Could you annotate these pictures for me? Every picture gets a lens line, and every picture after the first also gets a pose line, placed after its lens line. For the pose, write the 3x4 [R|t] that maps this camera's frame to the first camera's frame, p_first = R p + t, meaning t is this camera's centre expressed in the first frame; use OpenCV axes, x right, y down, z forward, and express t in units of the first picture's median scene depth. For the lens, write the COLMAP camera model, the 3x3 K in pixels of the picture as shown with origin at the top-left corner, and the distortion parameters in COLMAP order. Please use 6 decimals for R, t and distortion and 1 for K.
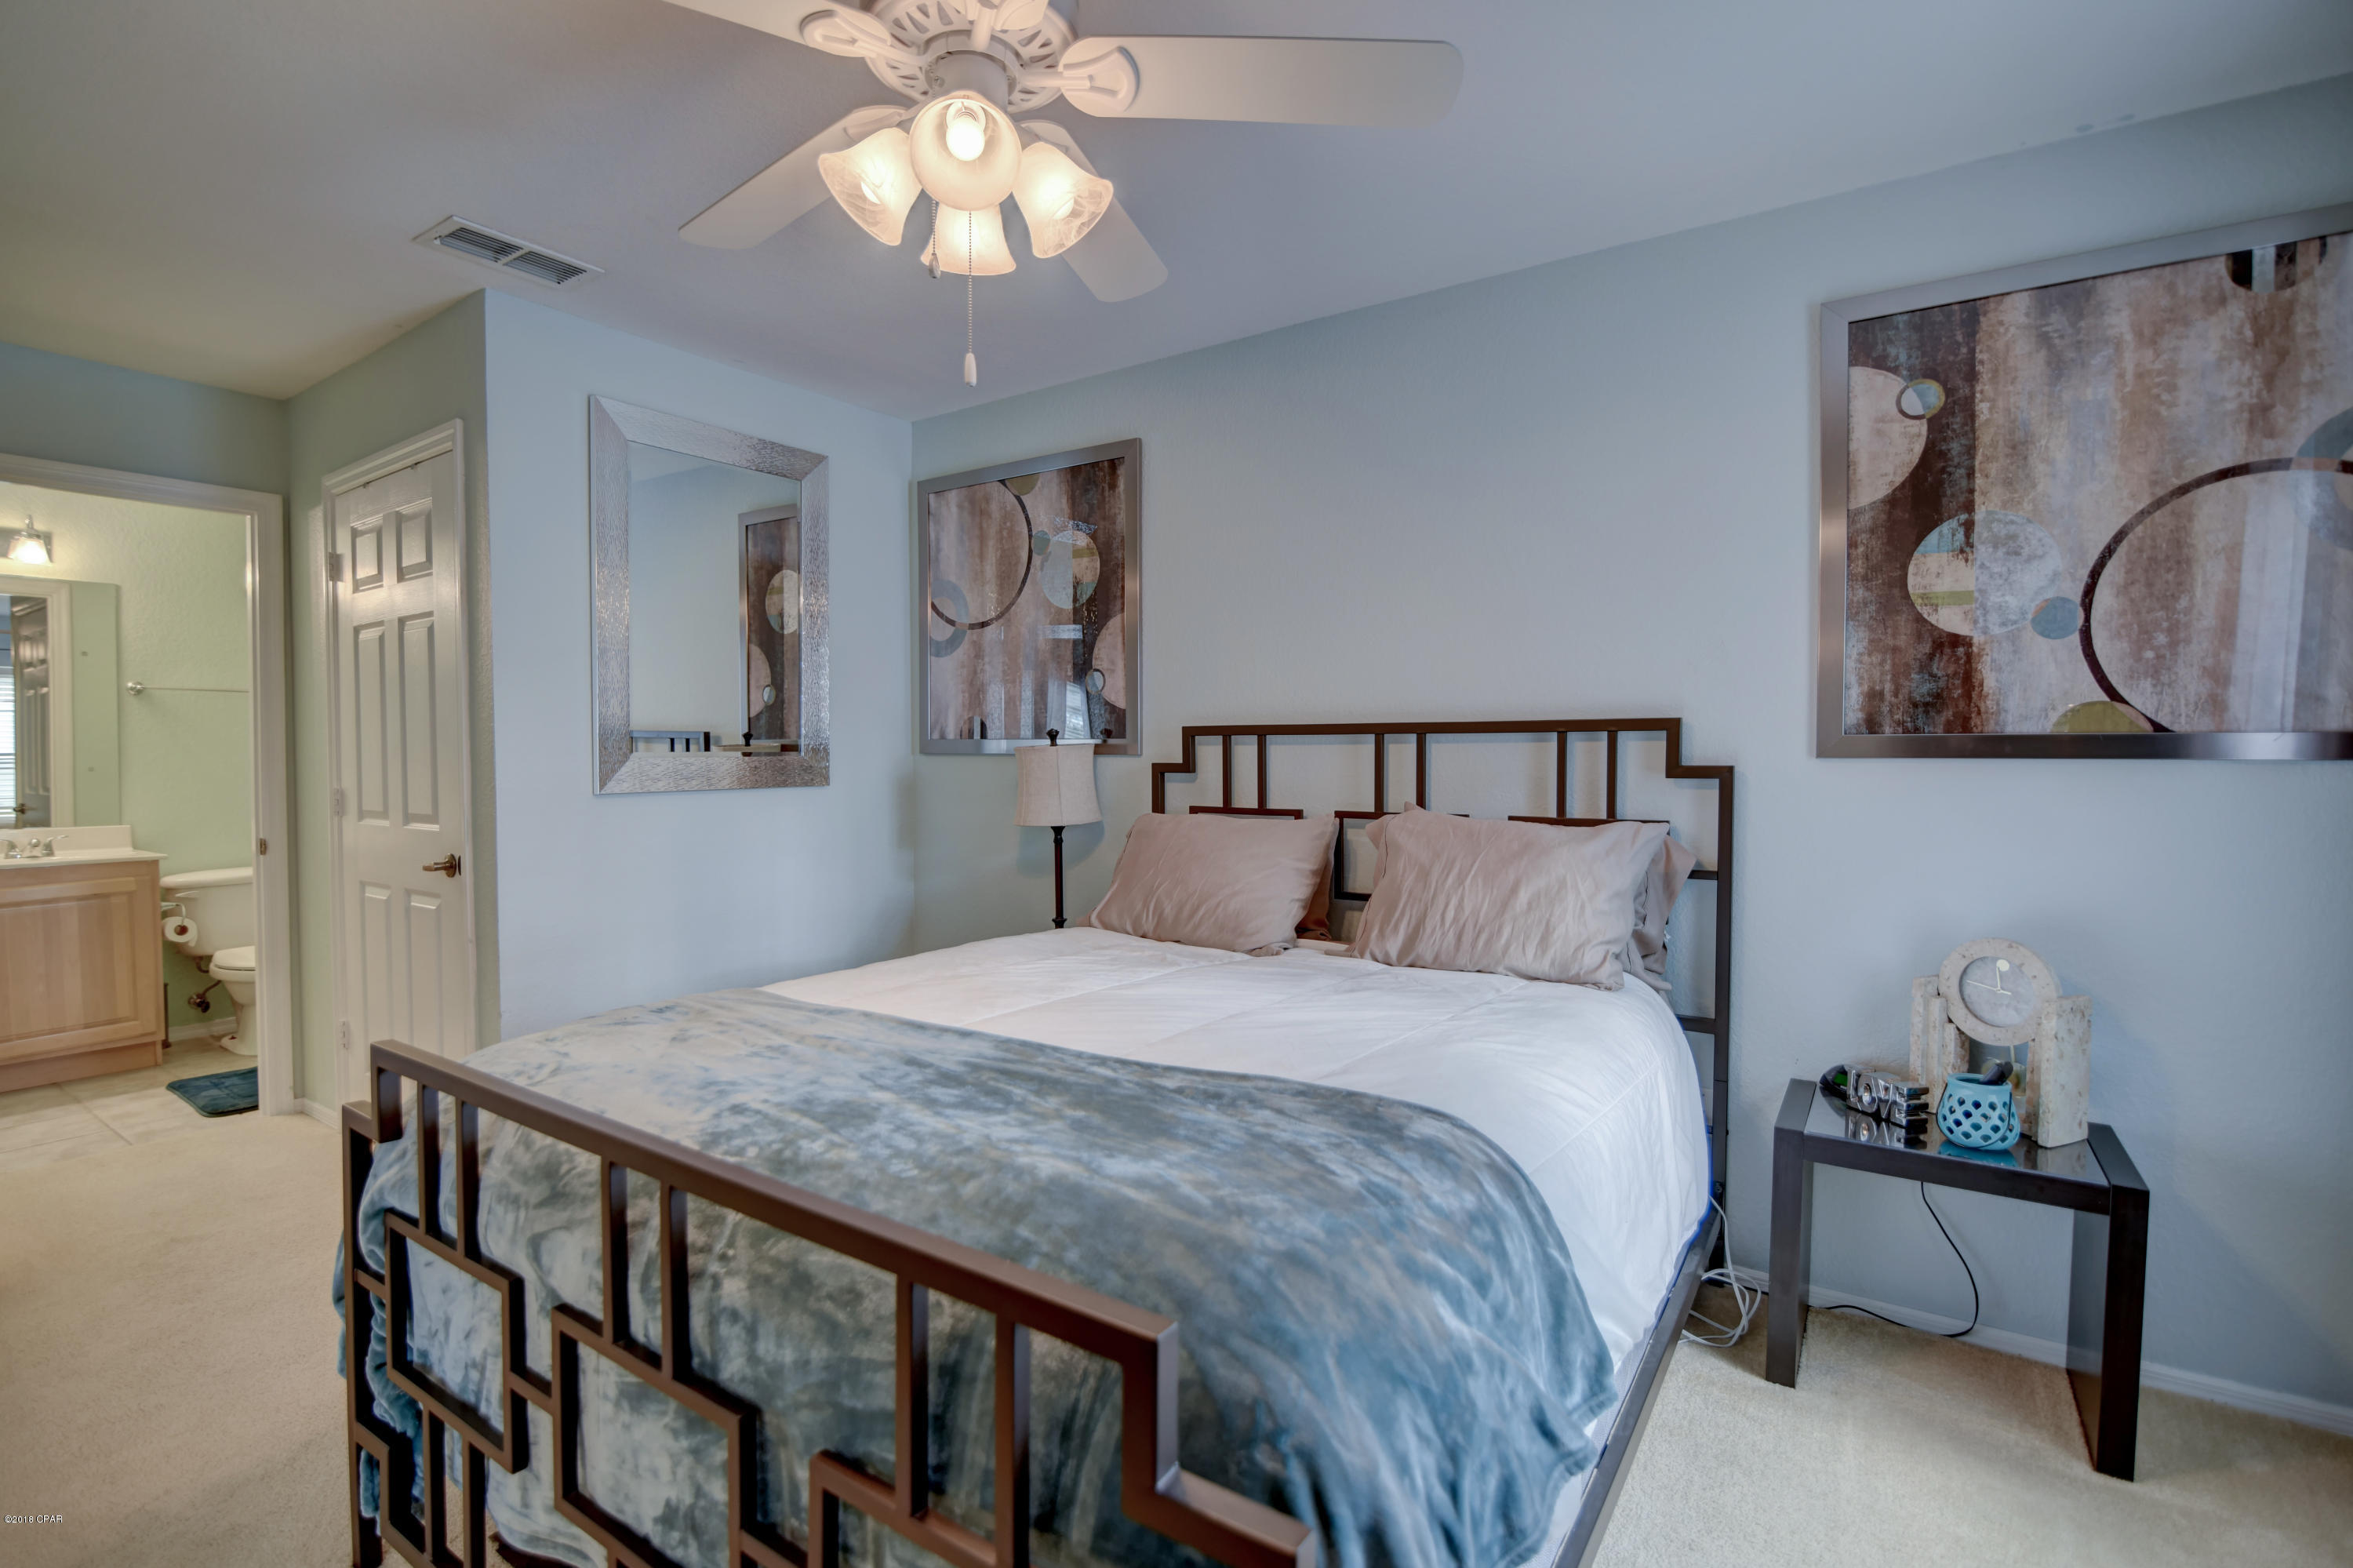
lens RADIAL K [[1099.4, 0, 1143.7], [0, 1099.4, 763.6], [0, 0, 1]] dist [-0.019444, 0.000458]
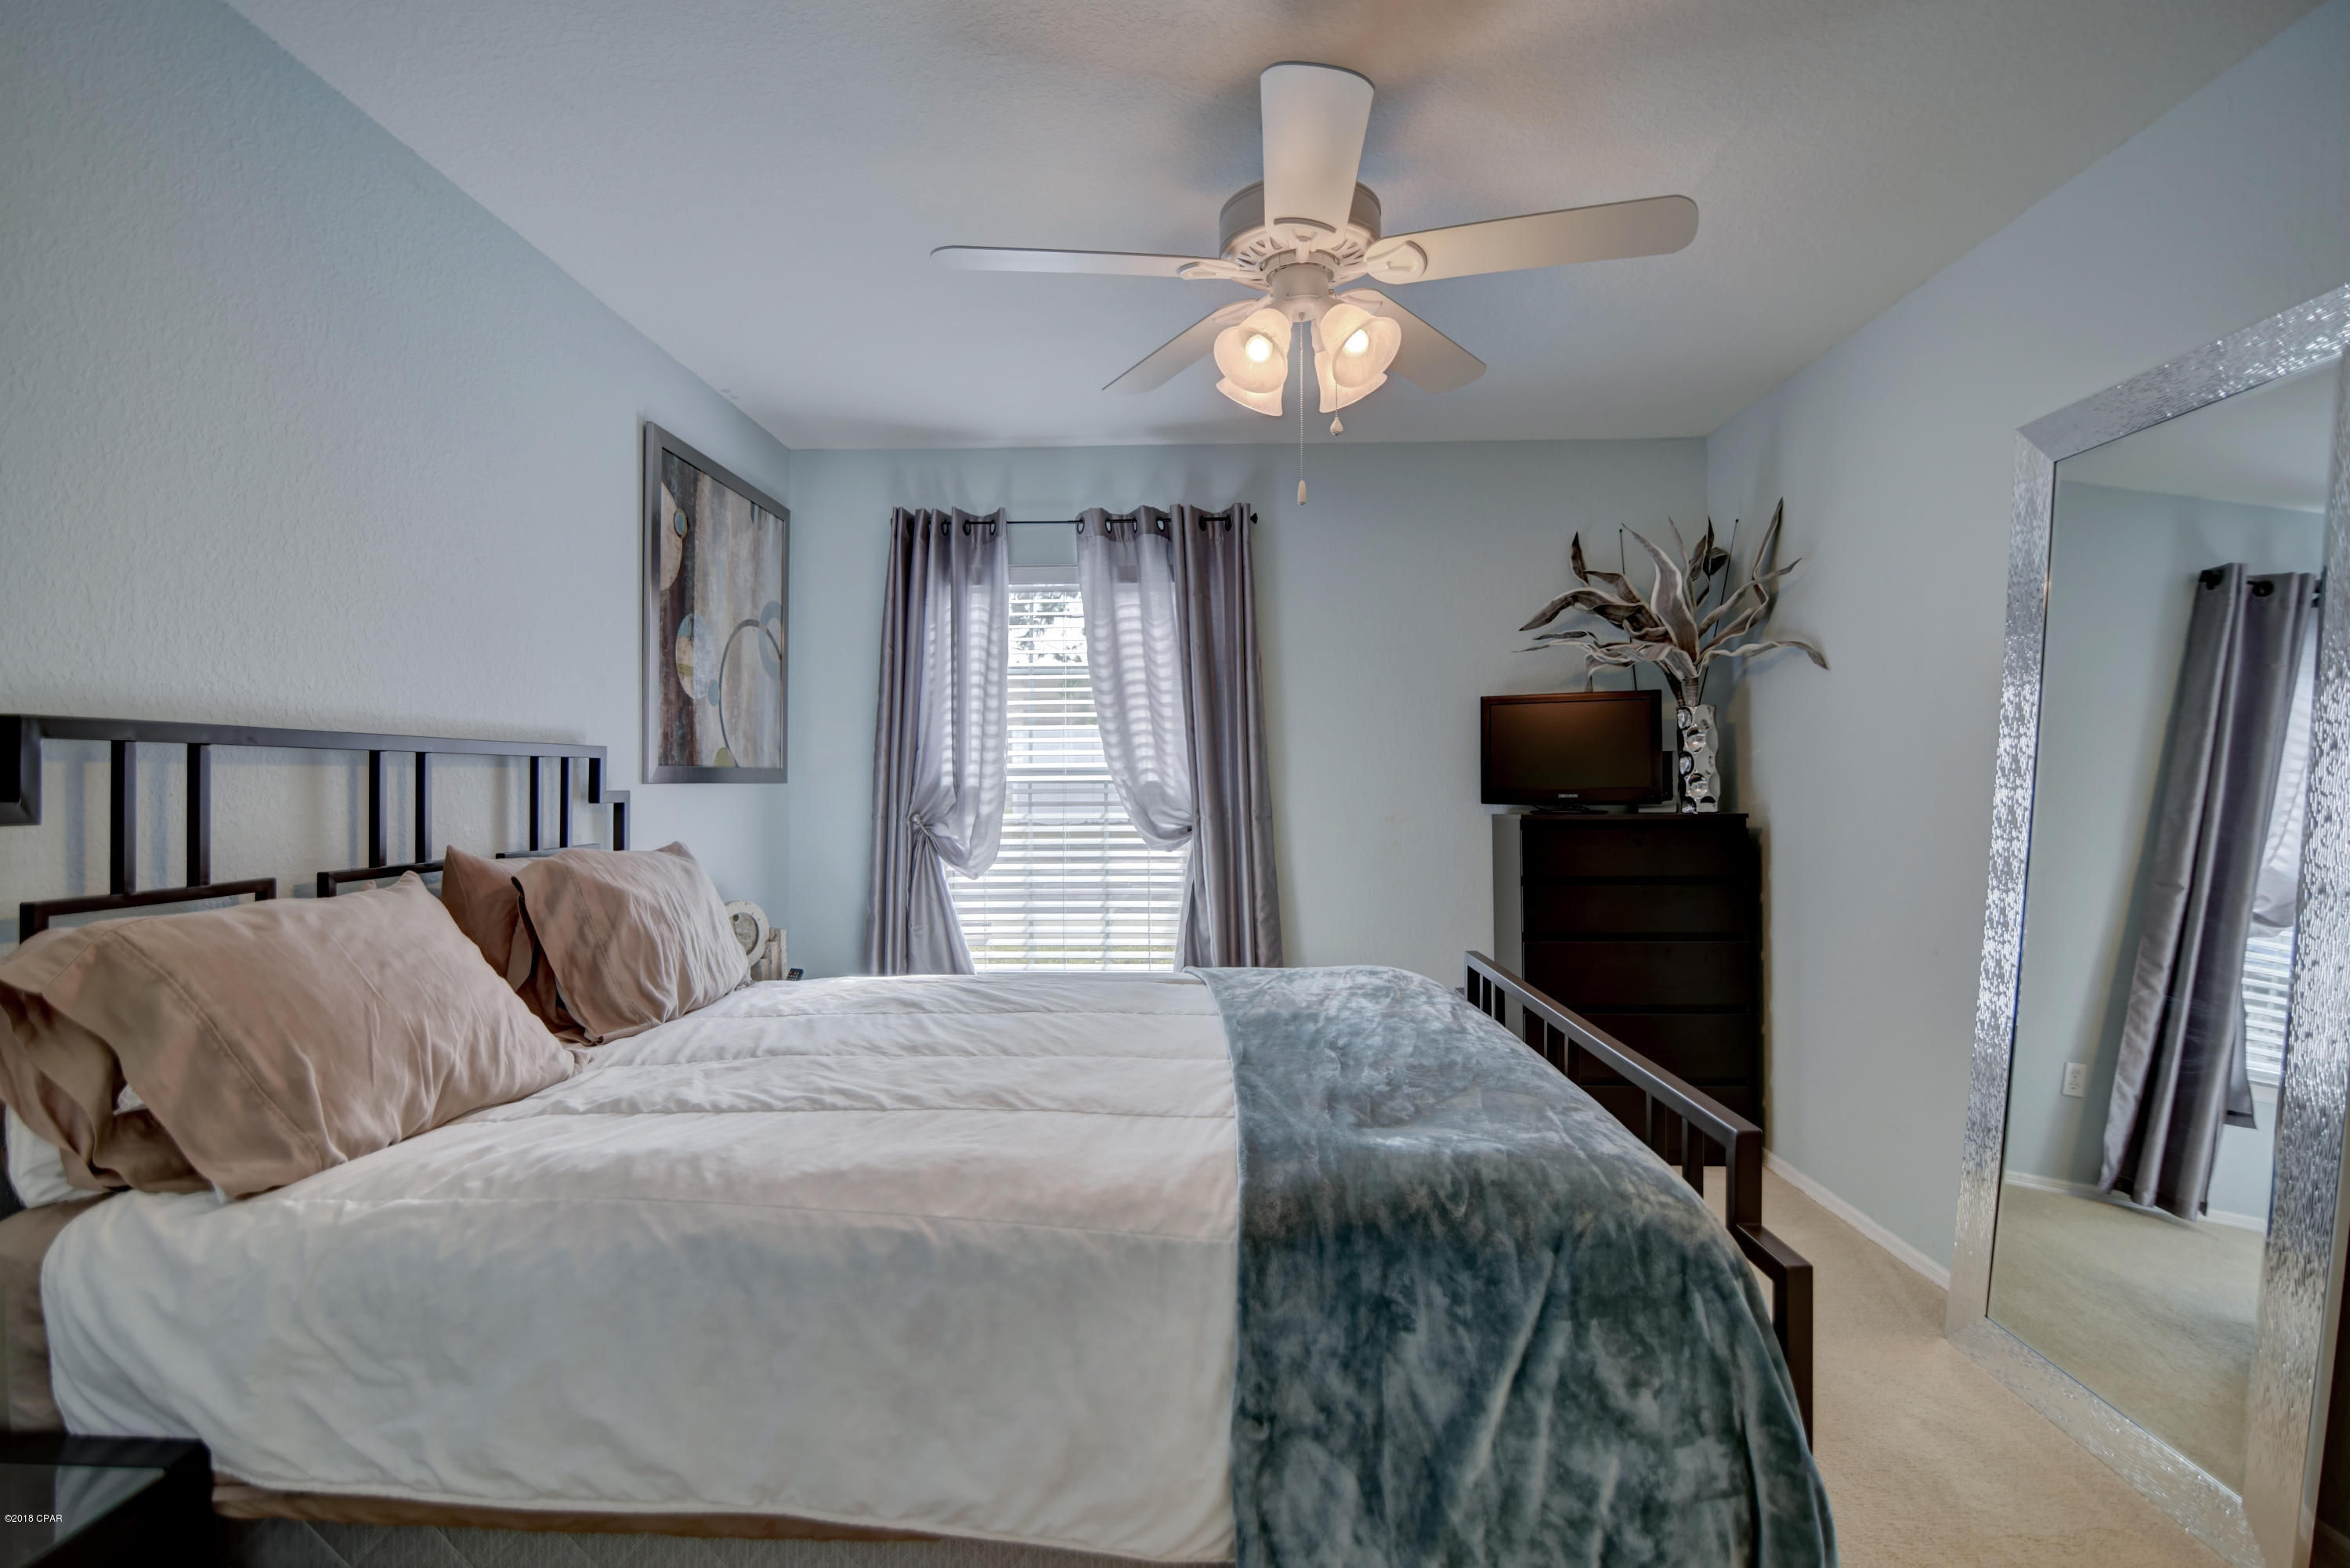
lens RADIAL K [[1097.9, 0, 1142.2], [0, 1097.9, 763.6], [0, 0, 1]] dist [-0.019444, 0.000458]
pose [[-0.537984, 0.009360, 0.842903, -0.608433], [0.011169, 0.999930, -0.003975, -0.010604], [-0.842881, 0.007276, -0.538051, 0.971879]]
